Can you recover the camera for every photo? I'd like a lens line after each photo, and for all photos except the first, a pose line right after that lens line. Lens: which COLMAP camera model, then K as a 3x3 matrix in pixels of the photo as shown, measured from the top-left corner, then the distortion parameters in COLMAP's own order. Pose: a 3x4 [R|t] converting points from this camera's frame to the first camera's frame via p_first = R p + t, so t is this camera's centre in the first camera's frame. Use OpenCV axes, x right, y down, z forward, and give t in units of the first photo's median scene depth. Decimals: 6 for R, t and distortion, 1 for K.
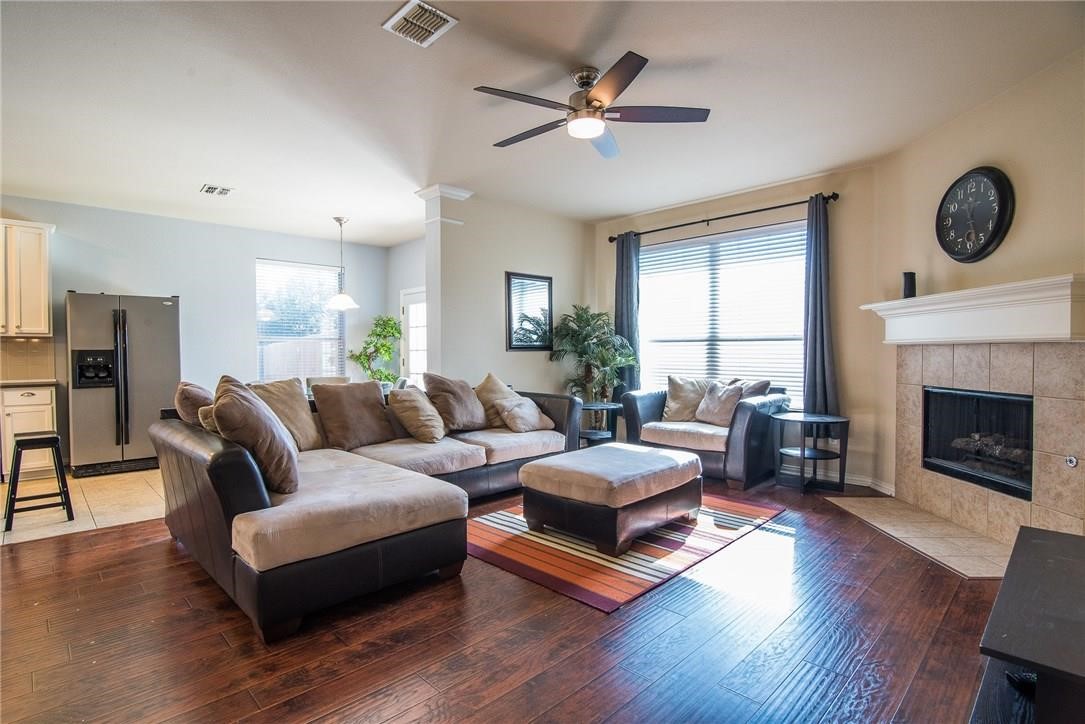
lens RADIAL K [[533.0, 0, 538.0], [0, 533.0, 363.1], [0, 0, 1]] dist [-0.018421, -0.001382]
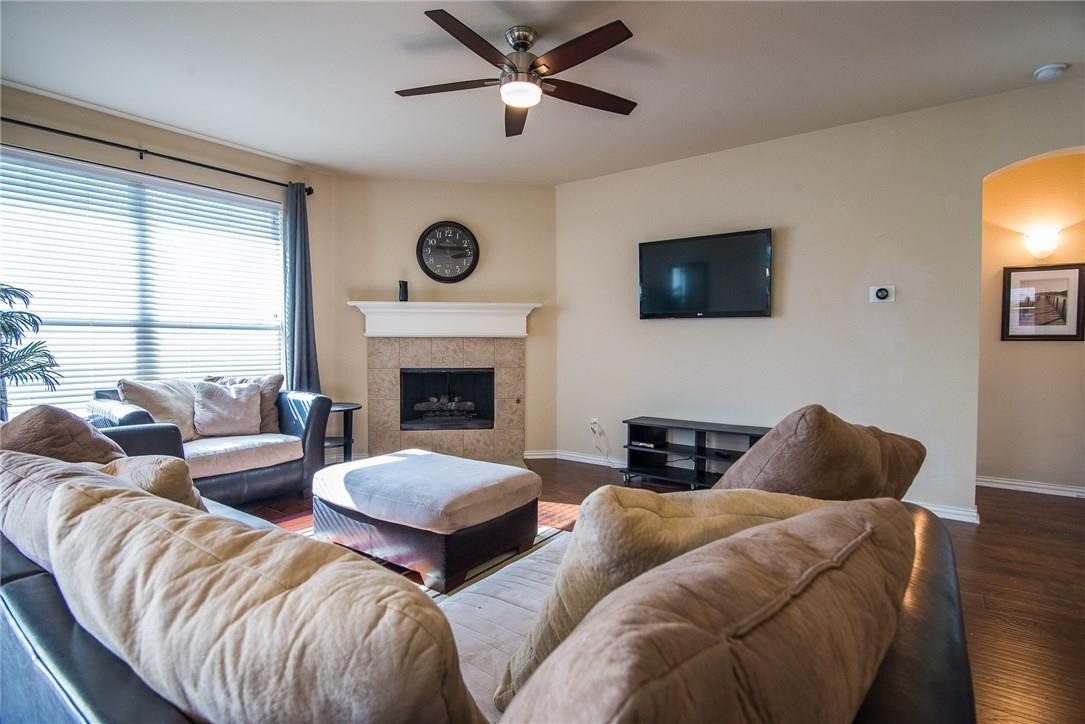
lens RADIAL K [[533.0, 0, 538.0], [0, 533.0, 363.1], [0, 0, 1]] dist [-0.018421, -0.001382]
pose [[-0.157357, -0.040145, 0.986726, -0.655290], [0.016302, 0.998932, 0.043241, -0.022676], [-0.987407, 0.022890, -0.156534, 0.889876]]
